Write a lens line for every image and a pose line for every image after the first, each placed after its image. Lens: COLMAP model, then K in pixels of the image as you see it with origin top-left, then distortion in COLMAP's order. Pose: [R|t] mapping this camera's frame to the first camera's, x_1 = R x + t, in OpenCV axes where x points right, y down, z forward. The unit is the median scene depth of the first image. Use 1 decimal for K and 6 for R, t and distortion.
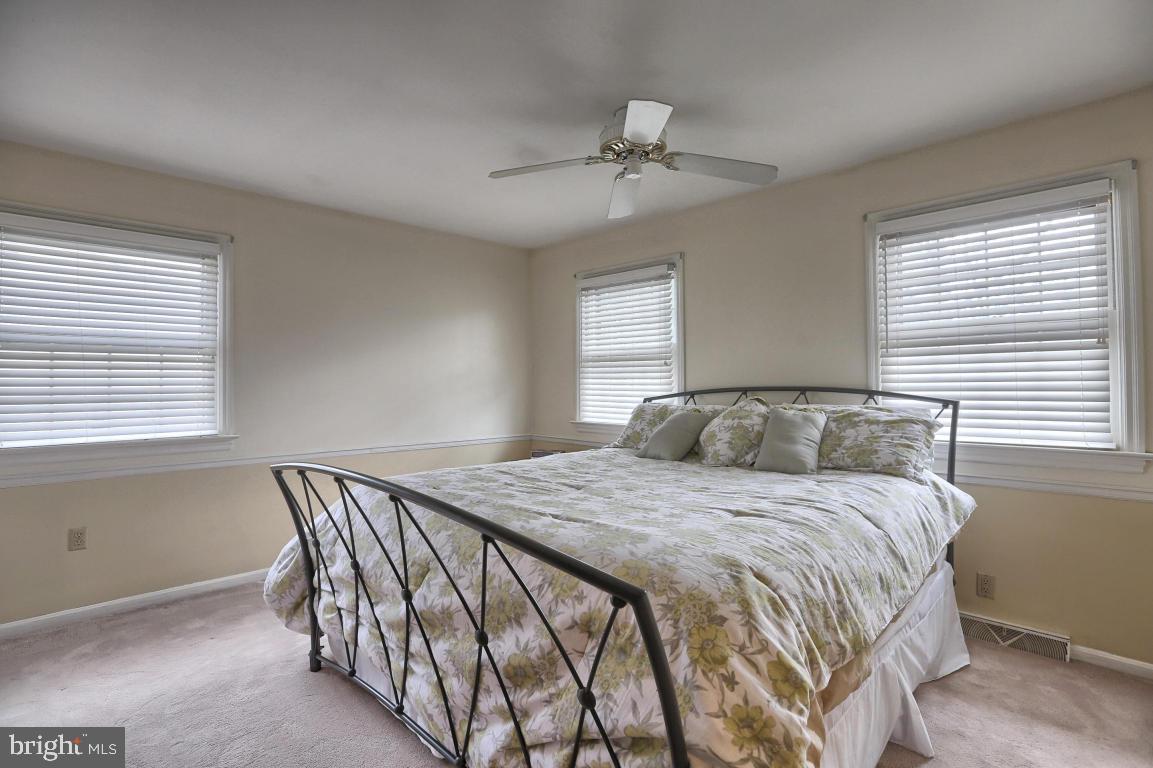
lens RADIAL K [[567.7, 0, 576.5], [0, 567.7, 384.0], [0, 0, 1]] dist [0.024845, 0.000093]
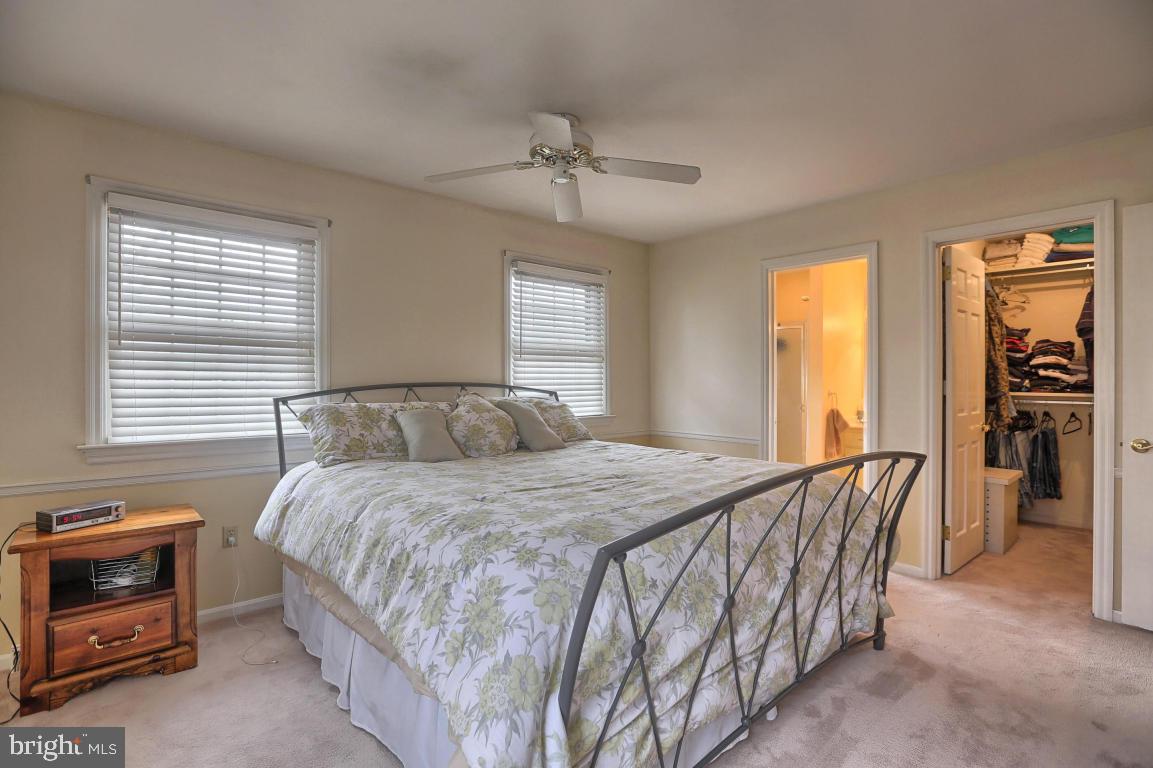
lens RADIAL K [[565.6, 0, 586.8], [0, 565.6, 383.5], [0, 0, 1]] dist [-0.029795, 0.000723]
pose [[0.012013, 0.005527, 0.999913, -0.529632], [-0.003045, 0.999980, -0.005491, 0.008790], [-0.999923, -0.002979, 0.012029, 0.535054]]
